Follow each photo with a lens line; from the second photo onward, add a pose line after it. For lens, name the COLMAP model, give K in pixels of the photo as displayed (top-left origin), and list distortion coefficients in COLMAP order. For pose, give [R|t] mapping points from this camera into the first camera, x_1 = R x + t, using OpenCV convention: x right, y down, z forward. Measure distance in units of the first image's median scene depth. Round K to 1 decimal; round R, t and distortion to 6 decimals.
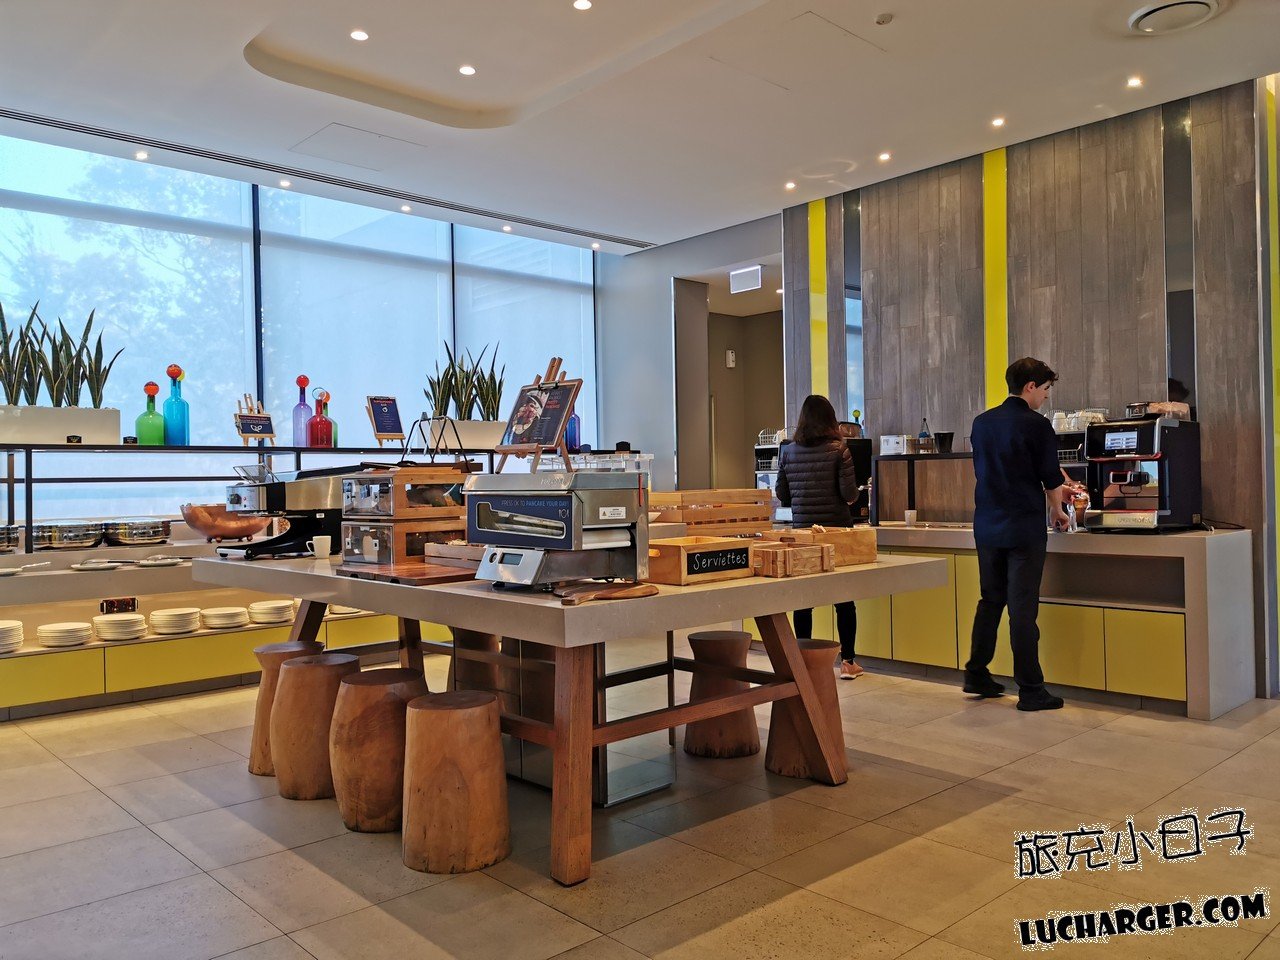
lens RADIAL K [[1002.1, 0, 640.4], [0, 1002.1, 477.3], [0, 0, 1]] dist [0.038434, -0.030795]
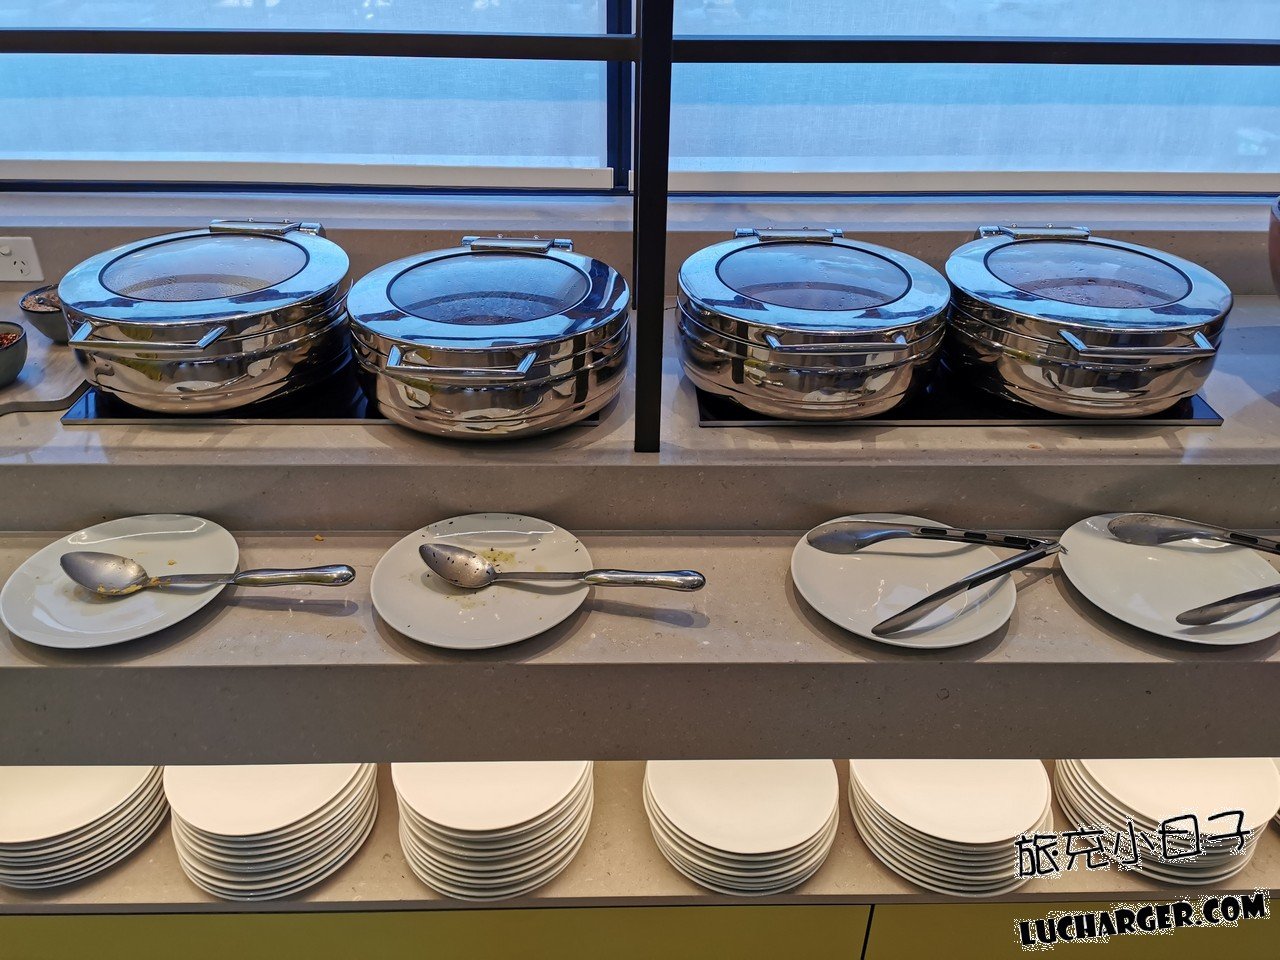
lens RADIAL K [[1002.1, 0, 640.6], [0, 1002.1, 480.7], [0, 0, 1]] dist [0.038434, -0.030795]
pose [[0.740299, 0.314182, -0.594345, -0.451033], [-0.016666, 0.892383, 0.450971, -0.010142], [0.672071, -0.323948, 0.665867, 0.818266]]
